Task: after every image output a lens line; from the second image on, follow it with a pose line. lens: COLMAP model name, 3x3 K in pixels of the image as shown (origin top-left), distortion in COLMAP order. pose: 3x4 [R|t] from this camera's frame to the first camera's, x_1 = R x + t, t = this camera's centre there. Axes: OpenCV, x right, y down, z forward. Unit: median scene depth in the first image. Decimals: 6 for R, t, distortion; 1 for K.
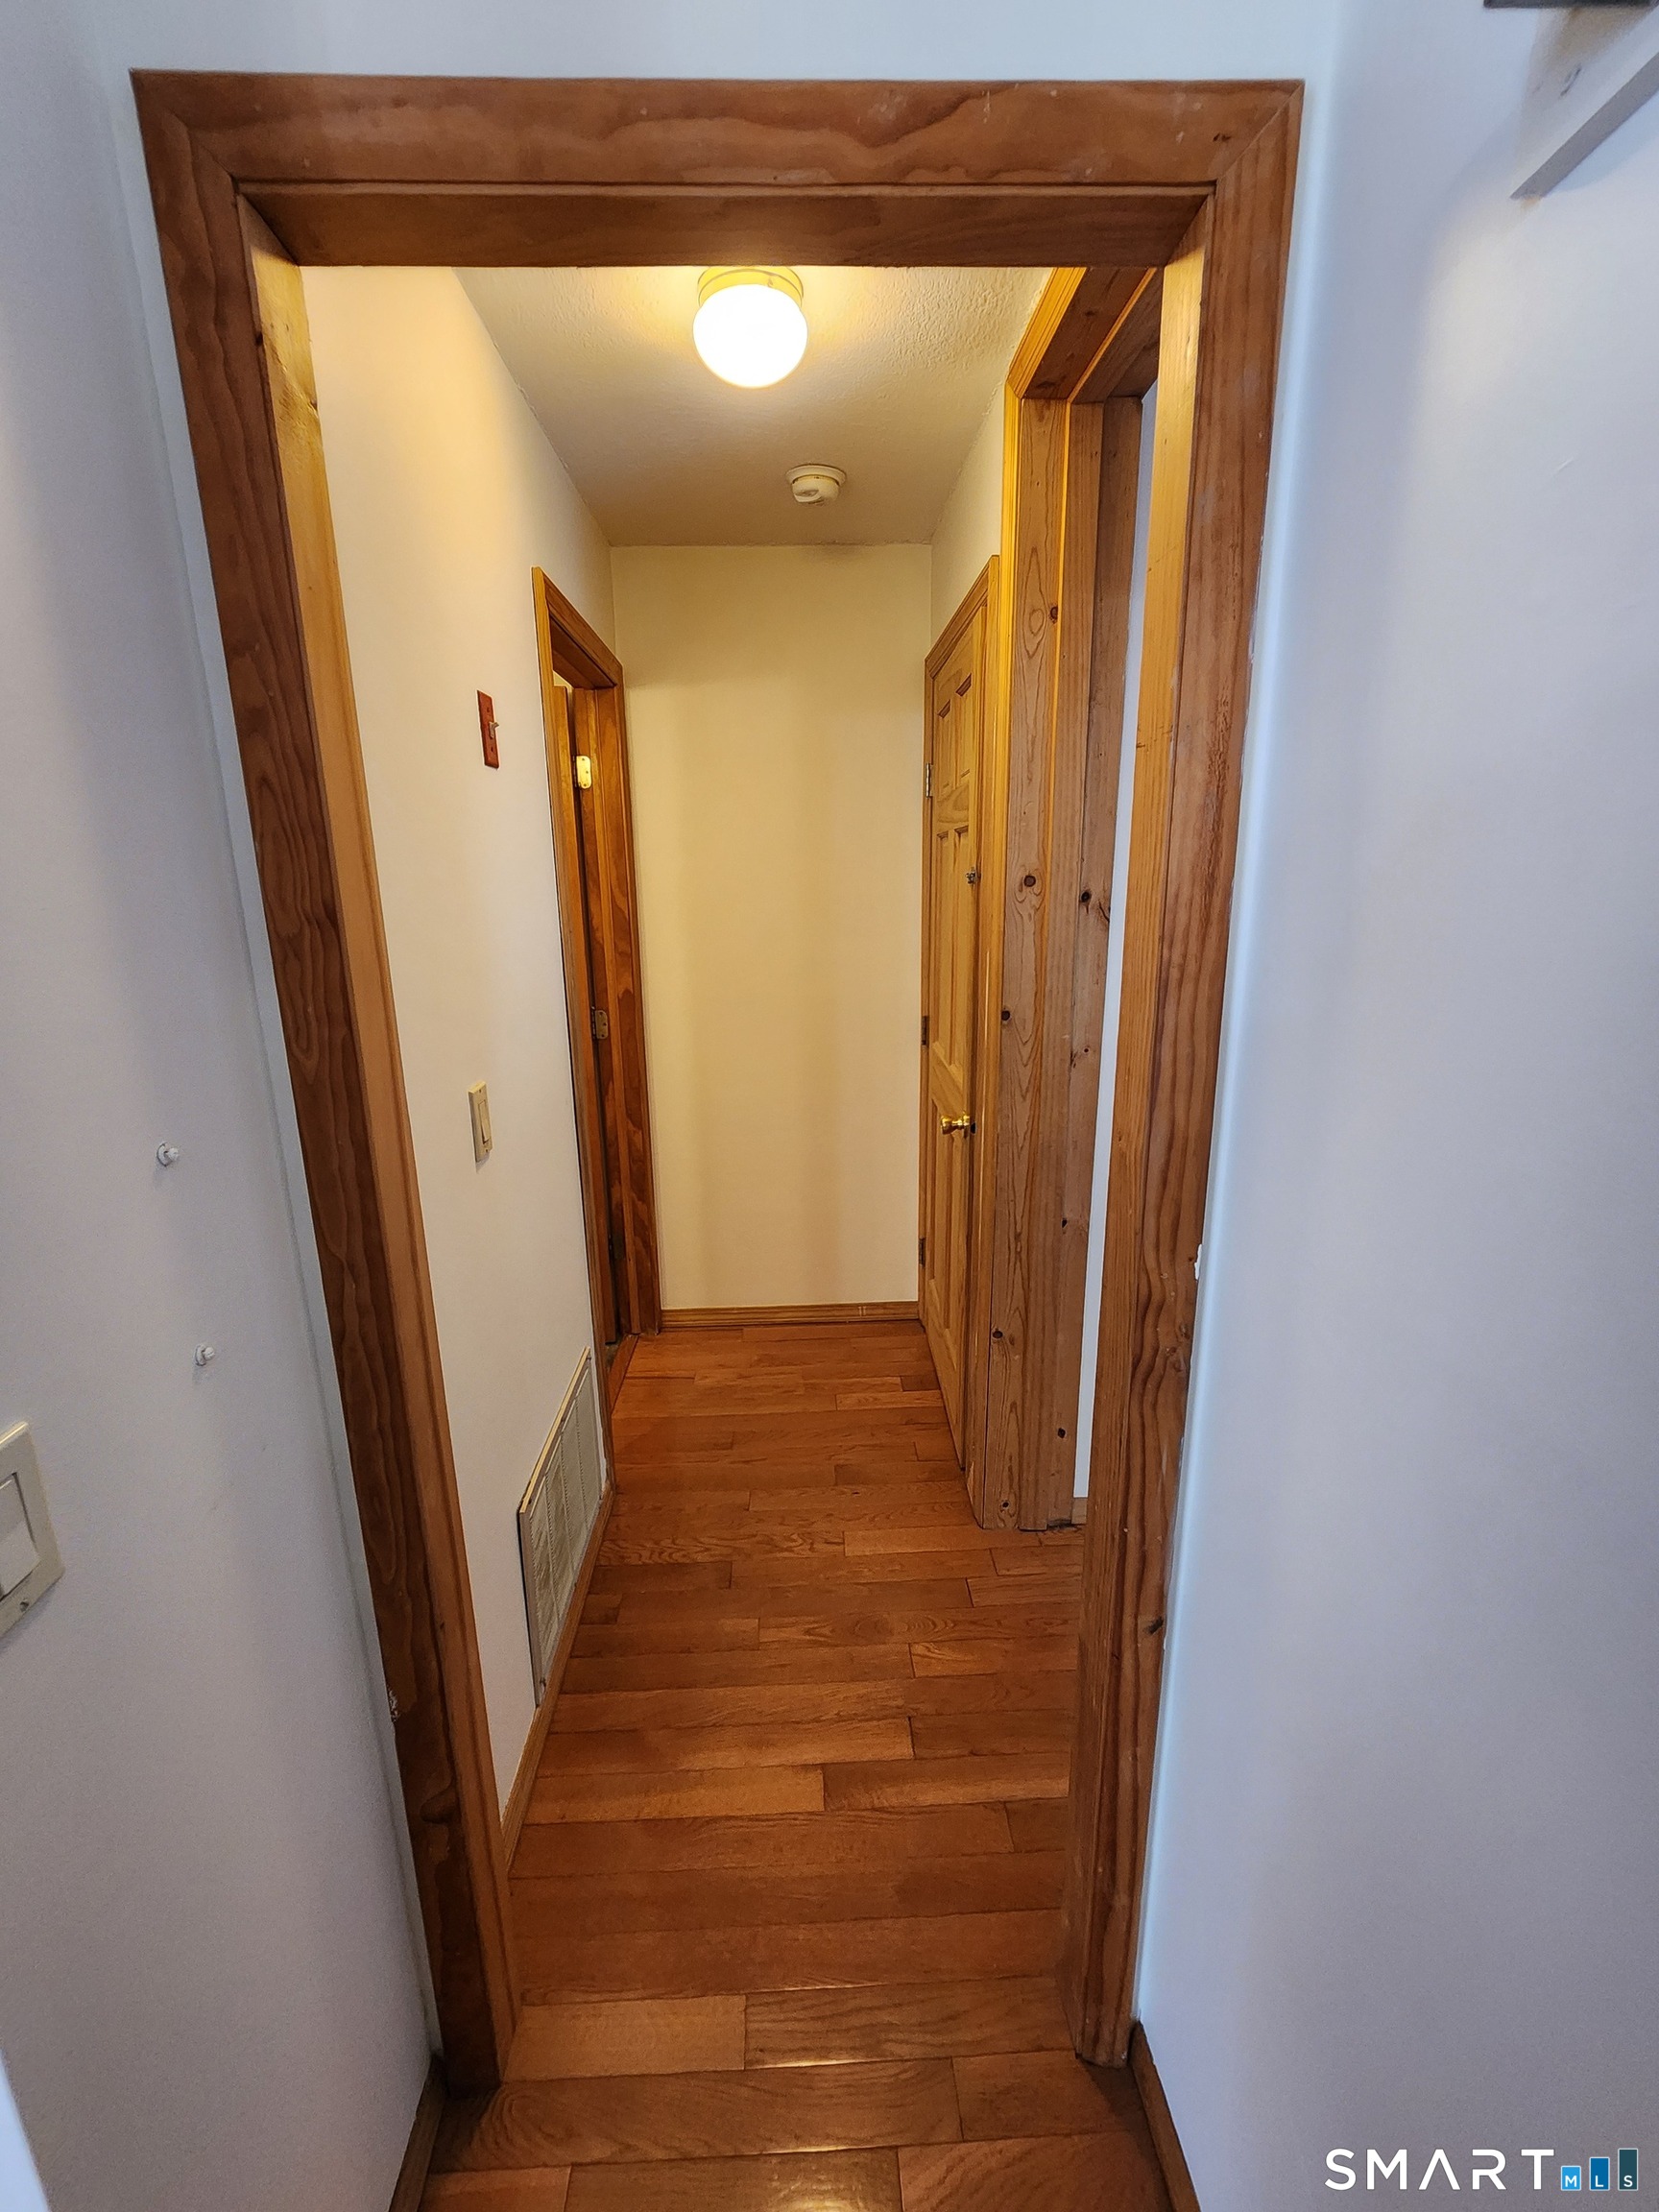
lens RADIAL K [[906.6, 0, 824.7], [0, 906.6, 1096.3], [0, 0, 1]] dist [-0.003521, 0.001518]
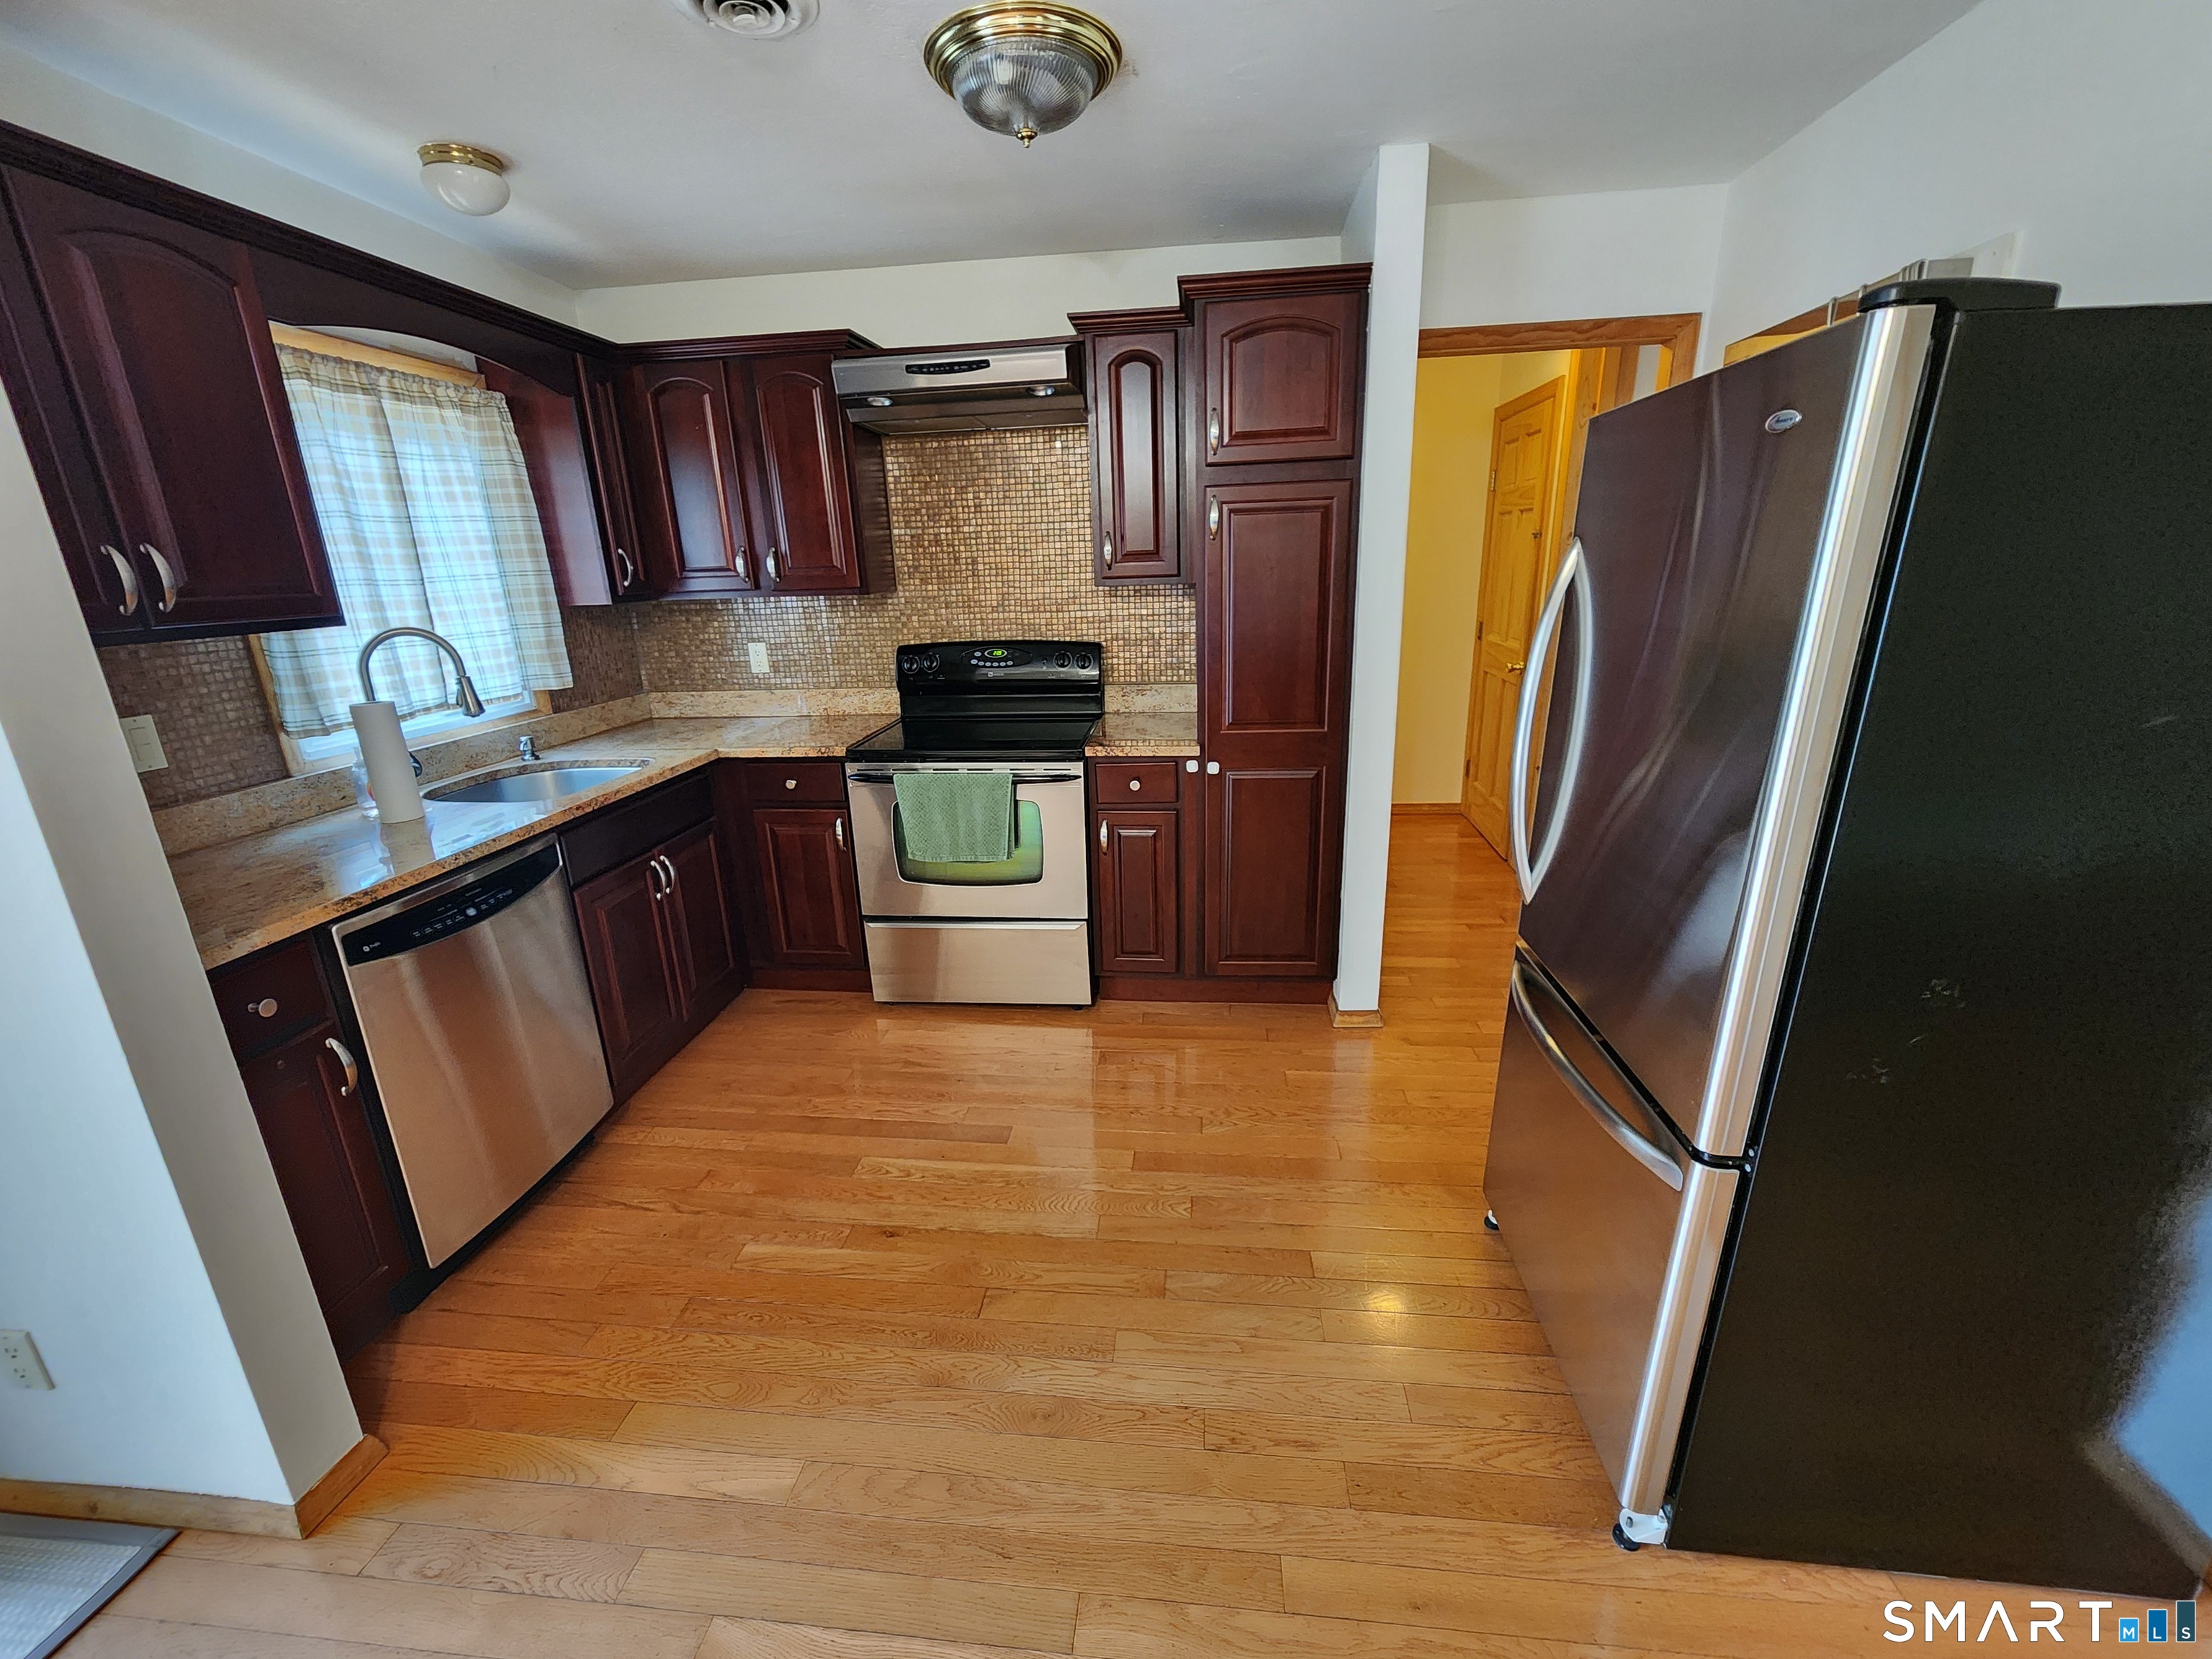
lens RADIAL K [[906.6, 0, 1107.0], [0, 906.6, 837.5], [0, 0, 1]] dist [-0.003521, 0.001518]
pose [[0.989761, 0.027198, -0.140122, -0.378531], [-0.018310, 0.997761, 0.064332, 0.248175], [0.141558, -0.061107, 0.988042, -0.905761]]
